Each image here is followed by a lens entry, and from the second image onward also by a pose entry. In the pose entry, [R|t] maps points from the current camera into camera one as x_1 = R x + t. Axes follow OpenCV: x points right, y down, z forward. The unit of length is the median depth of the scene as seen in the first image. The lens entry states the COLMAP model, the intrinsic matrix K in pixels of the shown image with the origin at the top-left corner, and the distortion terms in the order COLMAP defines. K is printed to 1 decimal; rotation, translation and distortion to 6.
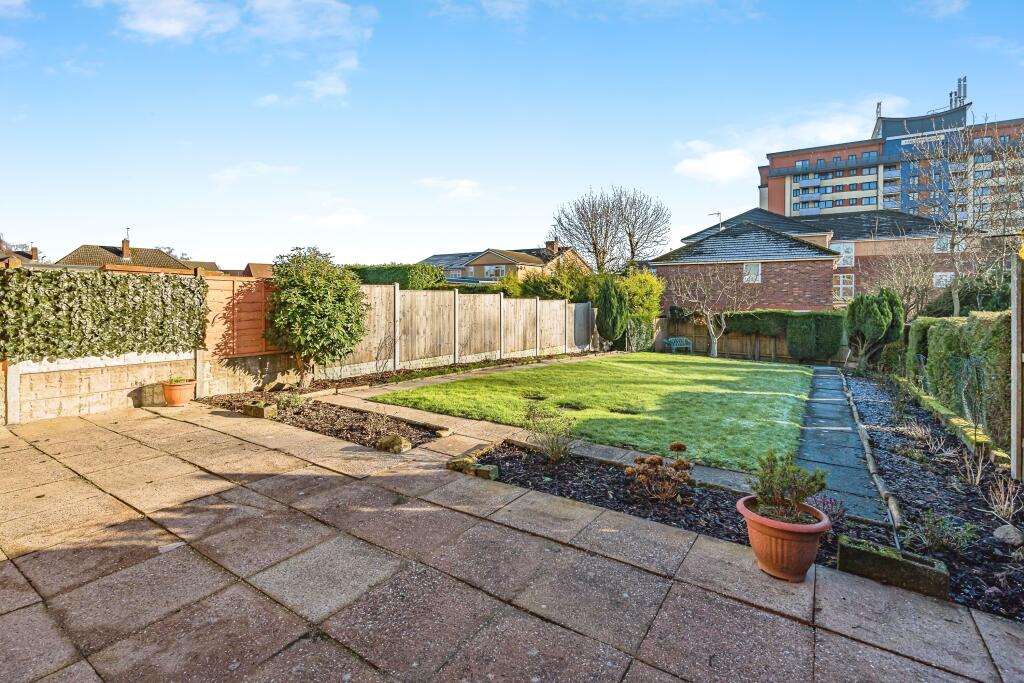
lens RADIAL K [[465.7, 0, 506.2], [0, 465.7, 334.7], [0, 0, 1]] dist [-0.002616, 0.000700]
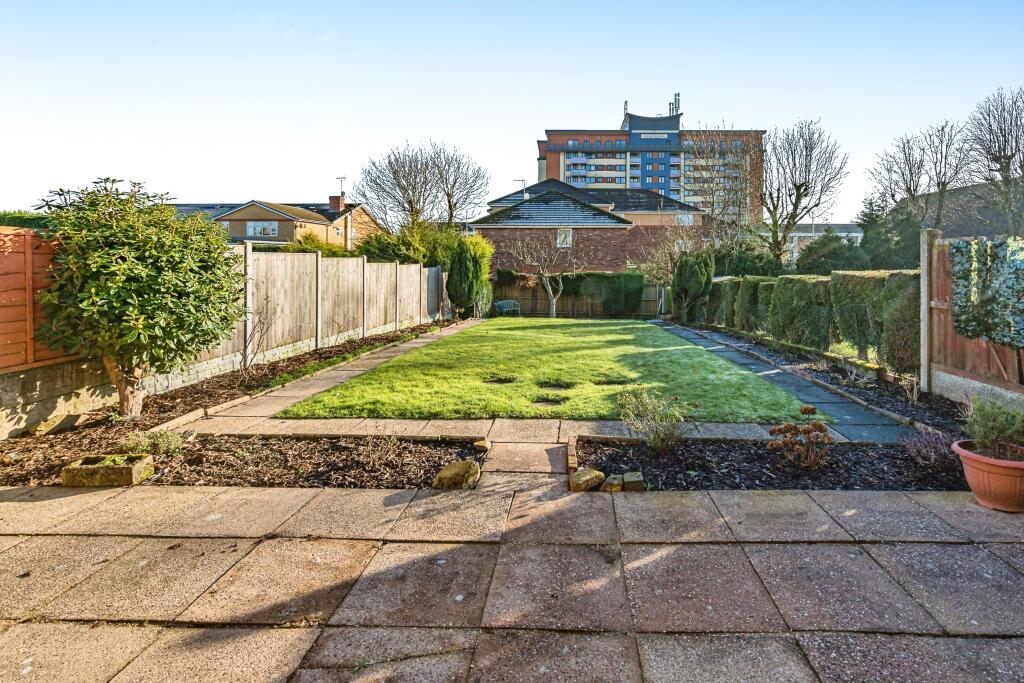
lens RADIAL K [[485.1, 0, 526.1], [0, 485.1, 289.2], [0, 0, 1]] dist [-0.004105, 0.000530]
pose [[0.843912, -0.035585, 0.535301, -0.212787], [0.046428, 0.998899, -0.006792, -0.012440], [-0.534469, 0.030585, 0.844634, 0.132936]]
